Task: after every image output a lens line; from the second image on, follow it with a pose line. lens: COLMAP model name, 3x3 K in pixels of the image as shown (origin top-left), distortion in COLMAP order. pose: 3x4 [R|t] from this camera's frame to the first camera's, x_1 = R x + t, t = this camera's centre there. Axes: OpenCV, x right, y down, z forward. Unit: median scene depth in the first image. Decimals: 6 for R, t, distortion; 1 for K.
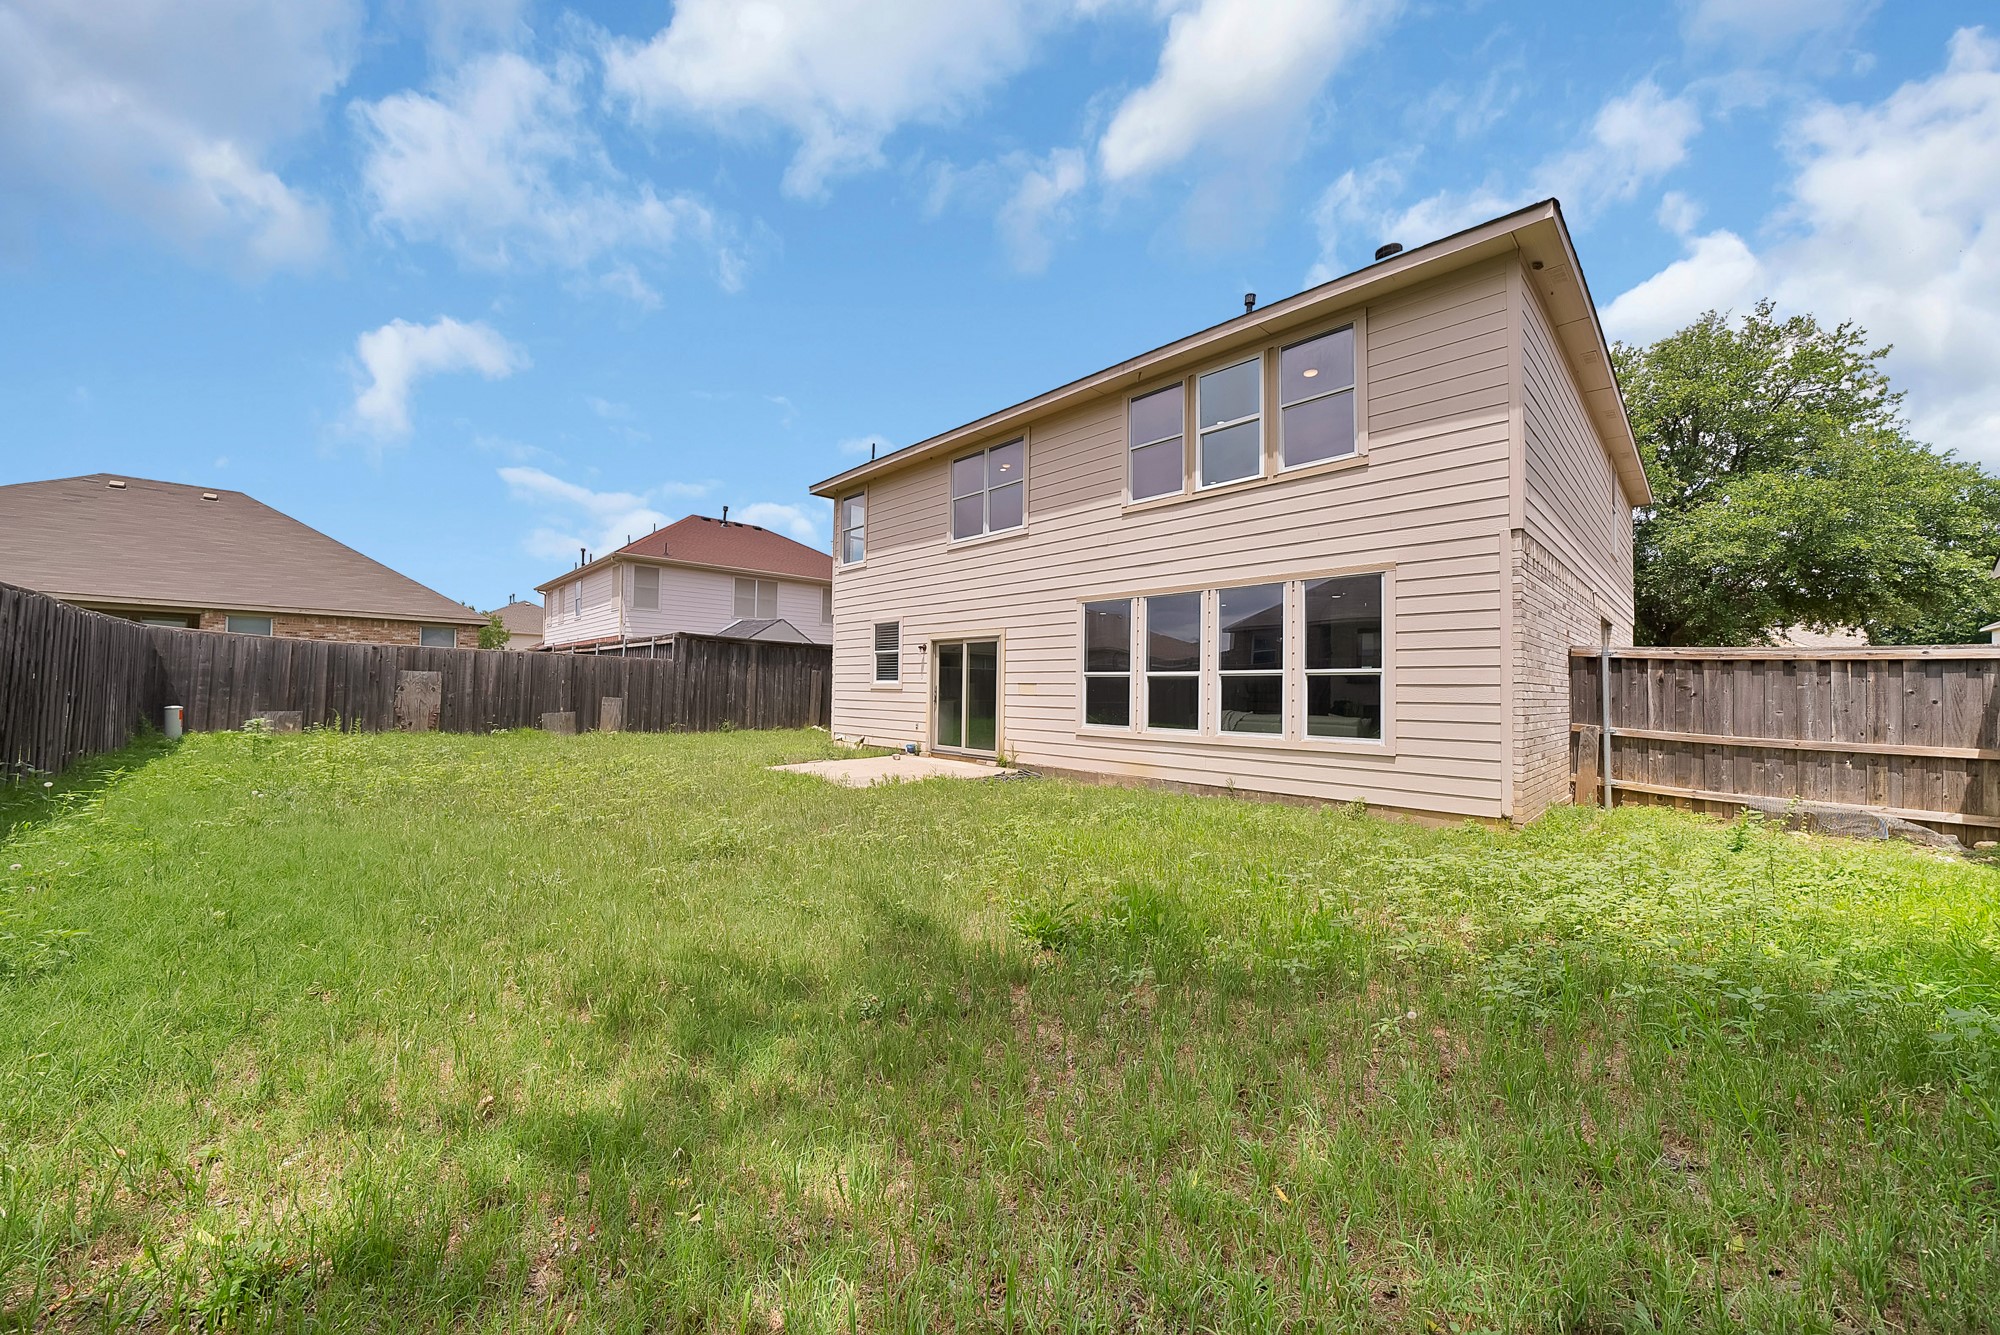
lens RADIAL K [[717.7, 0, 999.7], [0, 717.7, 678.2], [0, 0, 1]] dist [-0.013205, 0.000219]
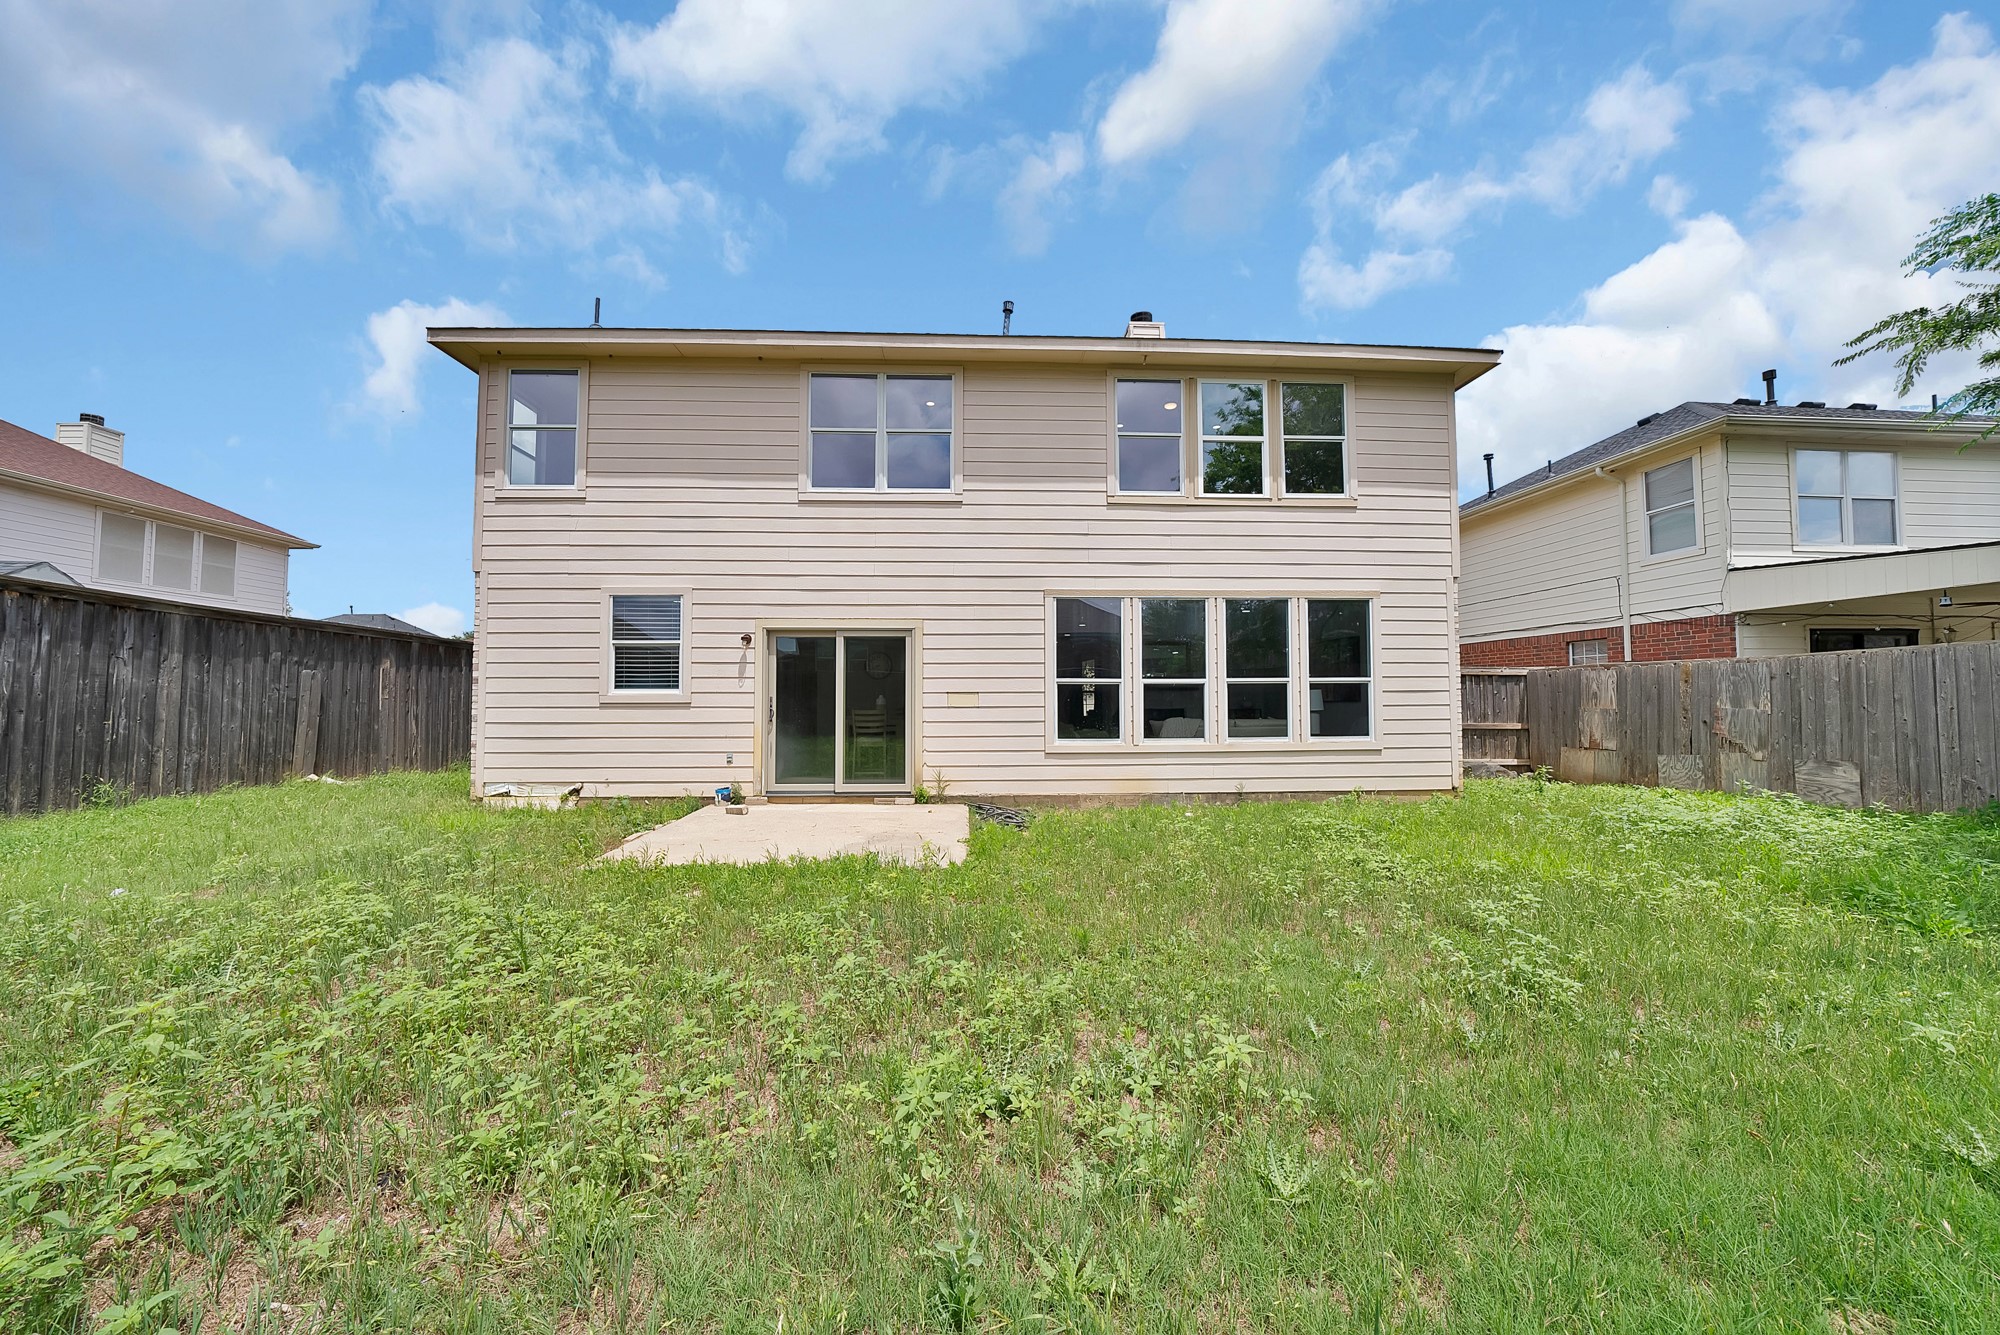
lens RADIAL K [[659.4, 0, 999.9], [0, 659.4, 688.0], [0, 0, 1]] dist [-0.018946, -0.000062]
pose [[0.655367, 0.001127, 0.755310, -0.513978], [-0.000761, 0.999999, -0.000832, 0.003380], [-0.755311, -0.000030, 0.655367, 0.536887]]
